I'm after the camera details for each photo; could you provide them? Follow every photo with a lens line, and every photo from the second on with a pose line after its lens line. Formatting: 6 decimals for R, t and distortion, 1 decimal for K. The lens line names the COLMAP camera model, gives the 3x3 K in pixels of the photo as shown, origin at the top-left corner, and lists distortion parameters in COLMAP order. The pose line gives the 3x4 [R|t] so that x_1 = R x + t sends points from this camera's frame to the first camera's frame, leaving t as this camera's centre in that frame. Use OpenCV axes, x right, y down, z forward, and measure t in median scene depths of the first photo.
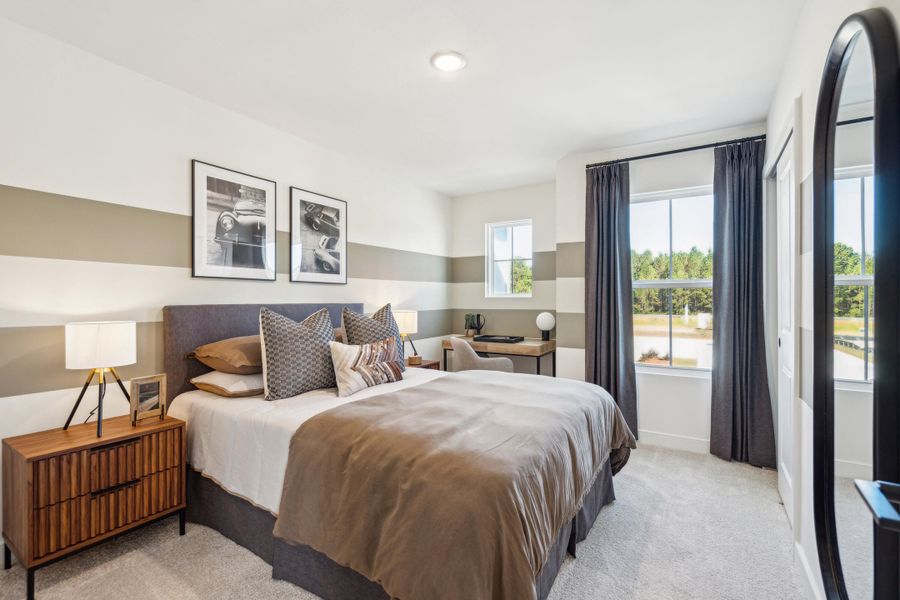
lens RADIAL K [[410.3, 0, 450.3], [0, 410.3, 297.4], [0, 0, 1]] dist [-0.011448, 0.002181]
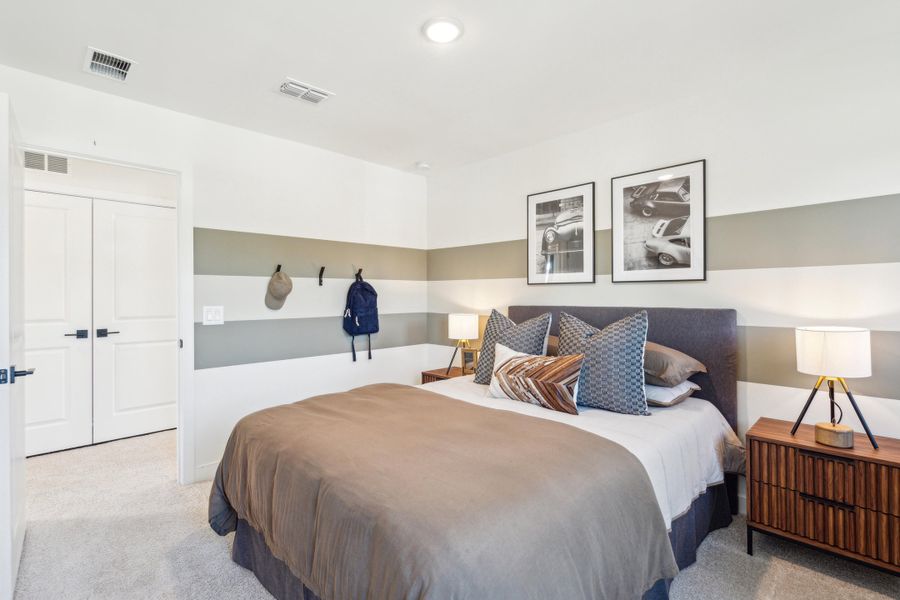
lens RADIAL K [[362.2, 0, 450.4], [0, 362.2, 302.8], [0, 0, 1]] dist [-0.004535, -0.000426]
pose [[-0.153452, 0.000227, -0.988156, 0.449180], [-0.003641, 0.999993, 0.000795, 0.006731], [0.988149, 0.003719, -0.153450, 0.747889]]
